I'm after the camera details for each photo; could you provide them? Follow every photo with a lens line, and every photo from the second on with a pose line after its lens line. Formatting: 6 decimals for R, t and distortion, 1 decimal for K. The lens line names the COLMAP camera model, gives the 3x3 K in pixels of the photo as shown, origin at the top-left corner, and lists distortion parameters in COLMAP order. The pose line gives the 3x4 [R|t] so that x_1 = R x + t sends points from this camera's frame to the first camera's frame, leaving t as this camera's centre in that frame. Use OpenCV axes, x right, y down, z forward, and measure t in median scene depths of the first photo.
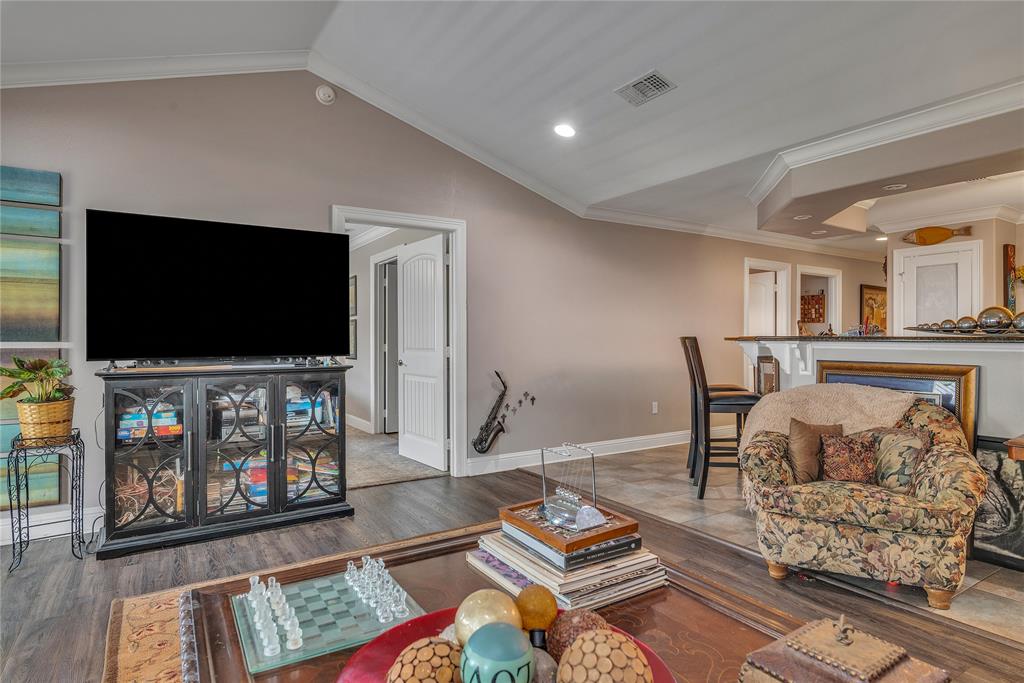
lens RADIAL K [[583.7, 0, 512.0], [0, 583.7, 341.5], [0, 0, 1]] dist [-0.002930, -0.000220]
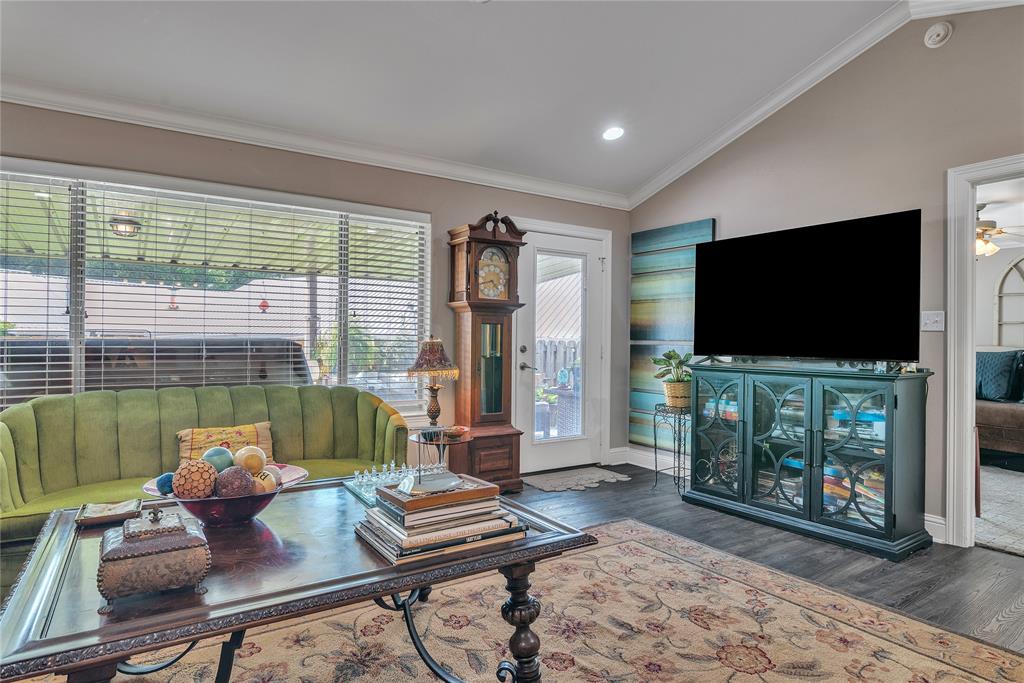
lens RADIAL K [[572.8, 0, 514.9], [0, 572.8, 337.9], [0, 0, 1]] dist [0.004109, 0.000964]
pose [[0.035870, 0.002950, -0.999352, 0.570535], [-0.014090, 0.999898, 0.002446, -0.003916], [0.999257, 0.013993, 0.035908, 0.510797]]
